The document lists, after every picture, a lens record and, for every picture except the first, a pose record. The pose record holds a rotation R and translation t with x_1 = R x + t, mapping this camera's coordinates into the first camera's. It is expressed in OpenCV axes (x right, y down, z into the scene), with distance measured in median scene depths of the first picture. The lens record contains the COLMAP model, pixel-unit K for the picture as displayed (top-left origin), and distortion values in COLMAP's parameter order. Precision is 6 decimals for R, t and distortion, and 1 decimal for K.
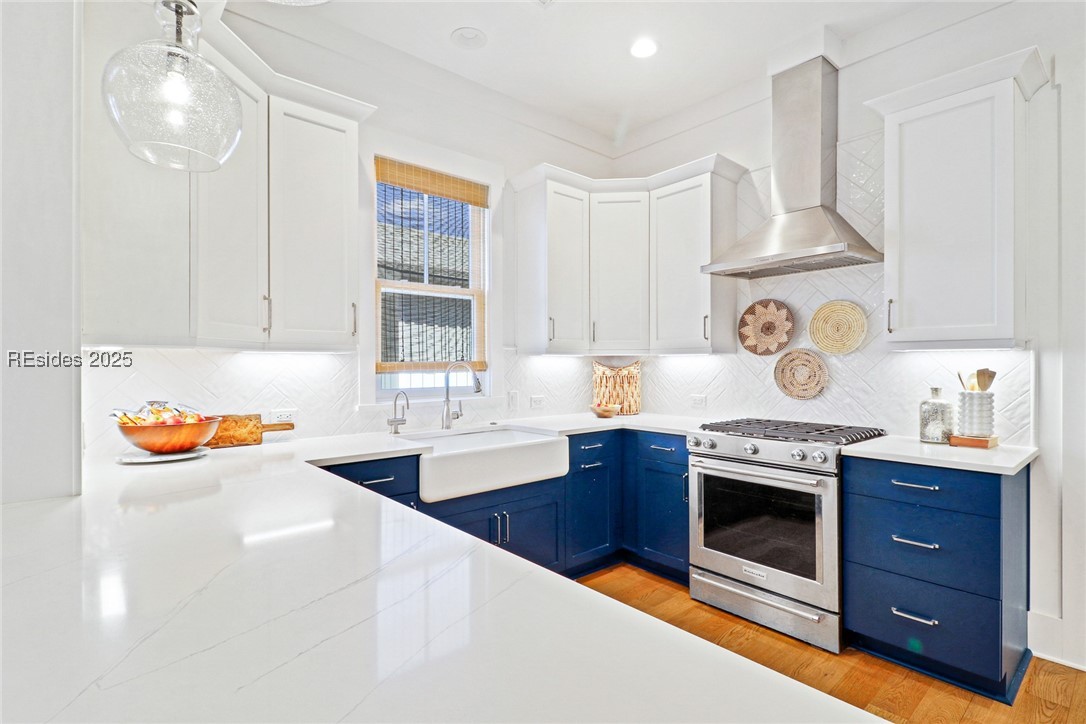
lens RADIAL K [[520.9, 0, 547.8], [0, 520.9, 364.0], [0, 0, 1]] dist [0.017798, -0.009909]
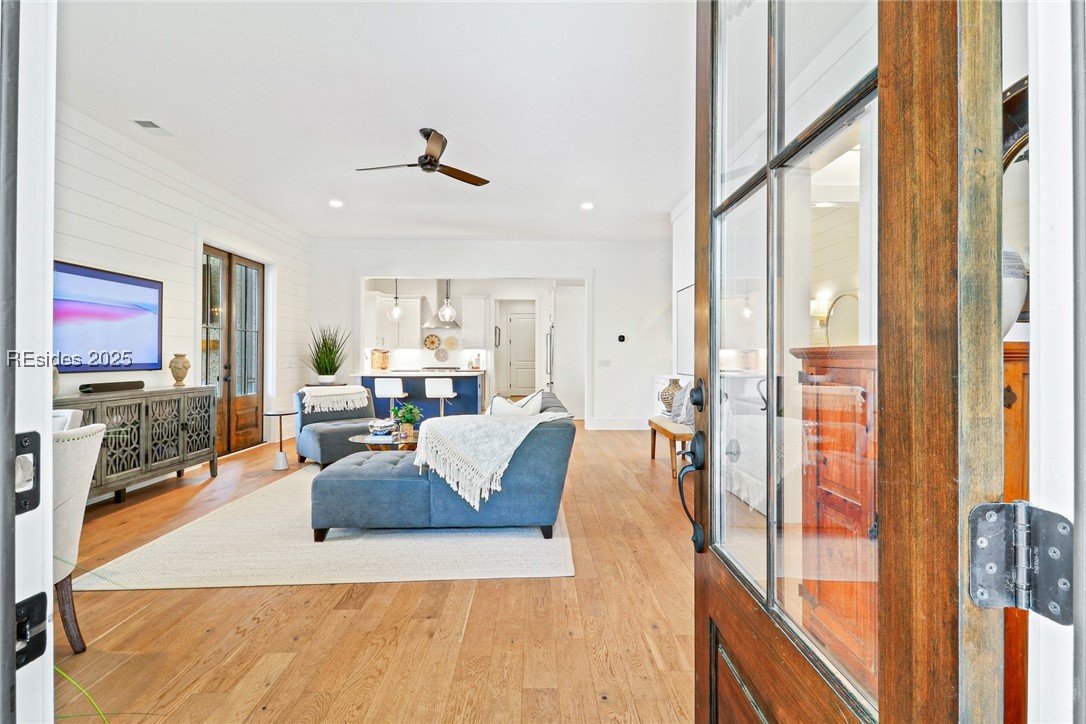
lens RADIAL K [[520.9, 0, 552.9], [0, 520.9, 355.1], [0, 0, 1]] dist [0.017798, -0.009909]
pose [[0.631150, 0.004603, 0.775647, -1.928921], [-0.004239, 0.999988, -0.002486, 0.025241], [-0.775649, -0.001719, 0.631162, -2.009758]]
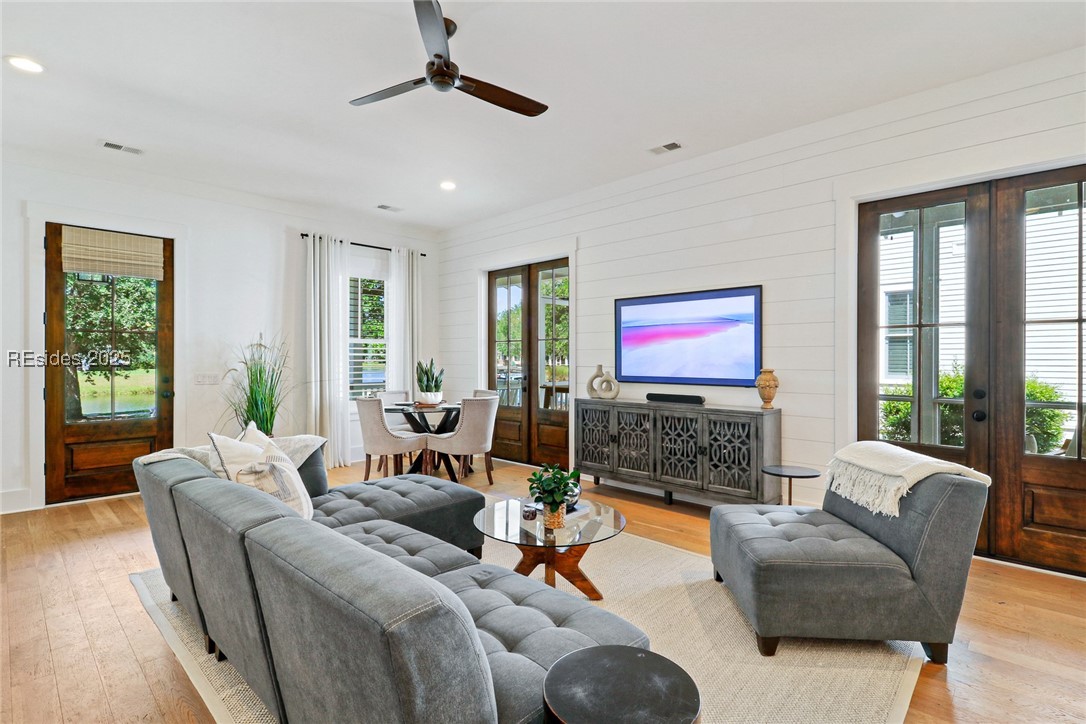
lens RADIAL K [[520.9, 0, 554.3], [0, 520.9, 361.6], [0, 0, 1]] dist [0.017798, -0.009909]
pose [[0.093138, 0.007431, -0.995625, -0.162367], [0.000840, 0.999971, 0.007542, -0.007117], [0.995653, -0.001539, 0.093129, -0.760360]]
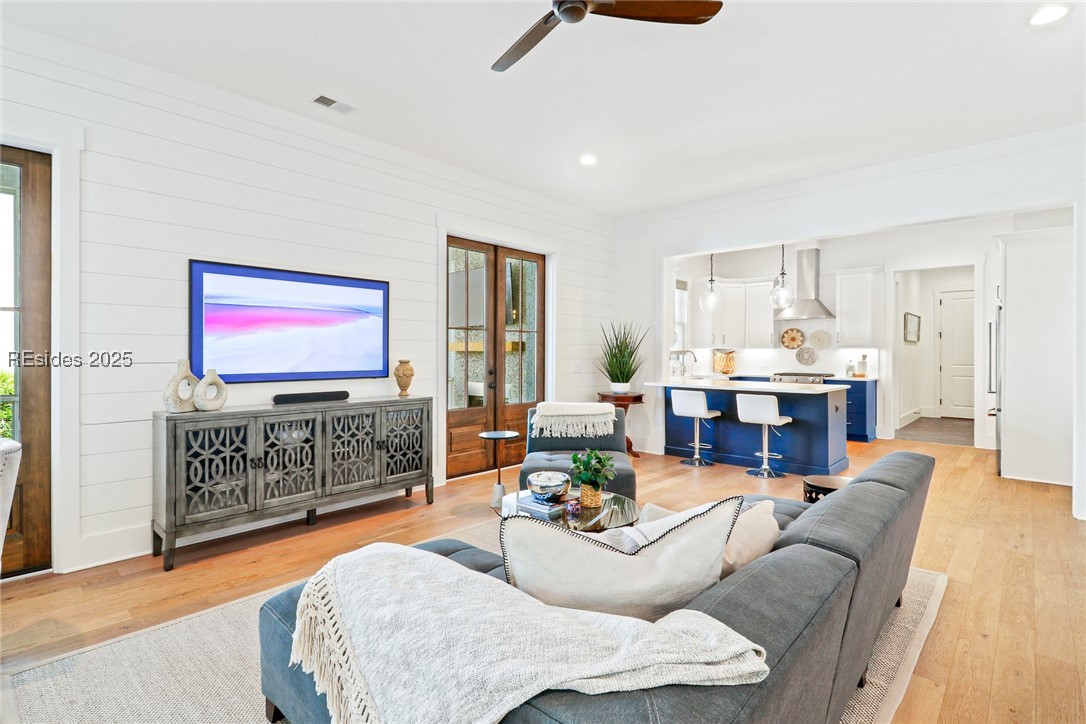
lens RADIAL K [[520.9, 0, 546.7], [0, 520.9, 353.4], [0, 0, 1]] dist [0.017798, -0.009909]
pose [[0.993753, 0.004050, 0.111527, -1.175677], [-0.004879, 0.999962, 0.007161, -0.008526], [-0.111493, -0.007661, 0.993736, -1.583521]]
